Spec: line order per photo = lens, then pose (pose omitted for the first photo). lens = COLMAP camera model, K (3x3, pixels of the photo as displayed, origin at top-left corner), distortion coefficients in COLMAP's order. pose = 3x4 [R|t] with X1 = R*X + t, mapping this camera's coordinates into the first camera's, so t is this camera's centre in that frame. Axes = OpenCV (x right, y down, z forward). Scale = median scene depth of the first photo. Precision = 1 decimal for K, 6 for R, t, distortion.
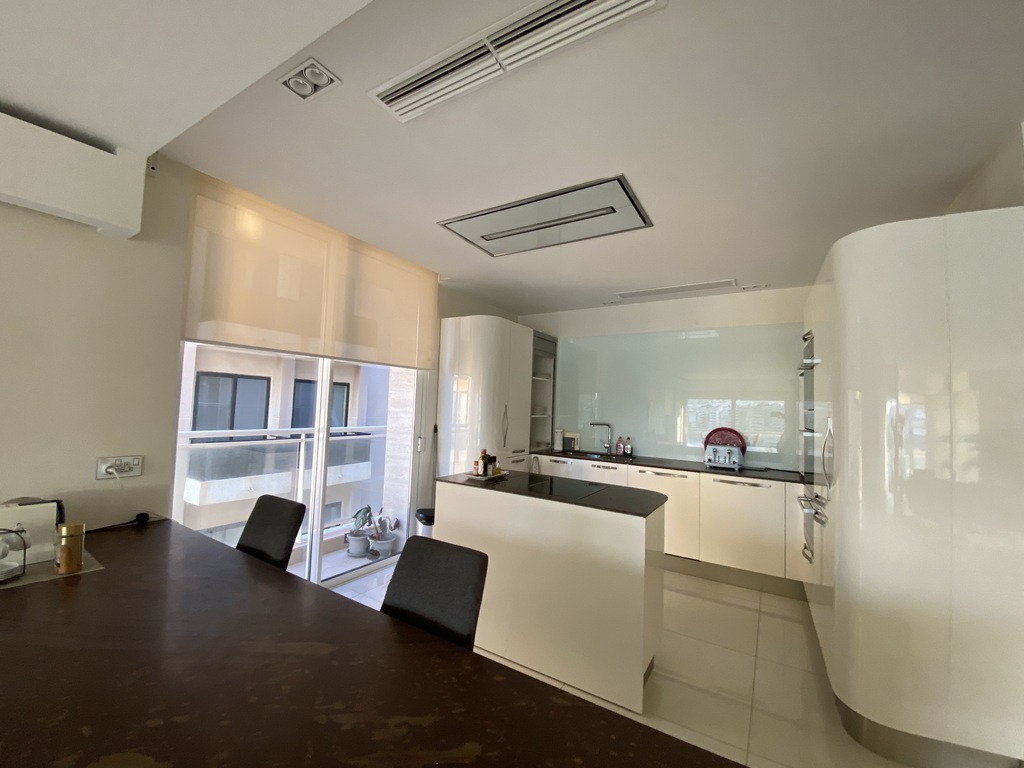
lens RADIAL K [[414.6, 0, 512.0], [0, 414.6, 384.0], [0, 0, 1]] dist [0.037986, -0.000038]
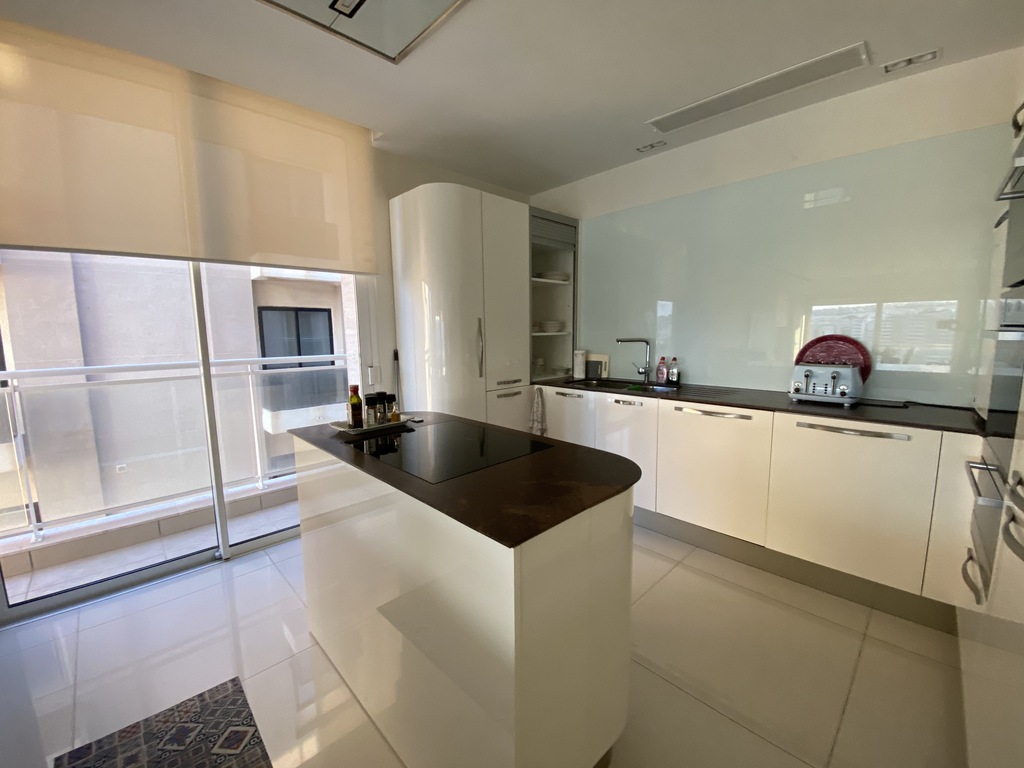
lens RADIAL K [[421.1, 0, 512.0], [0, 421.1, 384.0], [0, 0, 1]] dist [0.033959, -0.015736]
pose [[0.971959, -0.018572, -0.234414, 0.201117], [0.059284, 0.984028, 0.167852, 0.043177], [0.227553, -0.177042, 0.957536, 0.299753]]
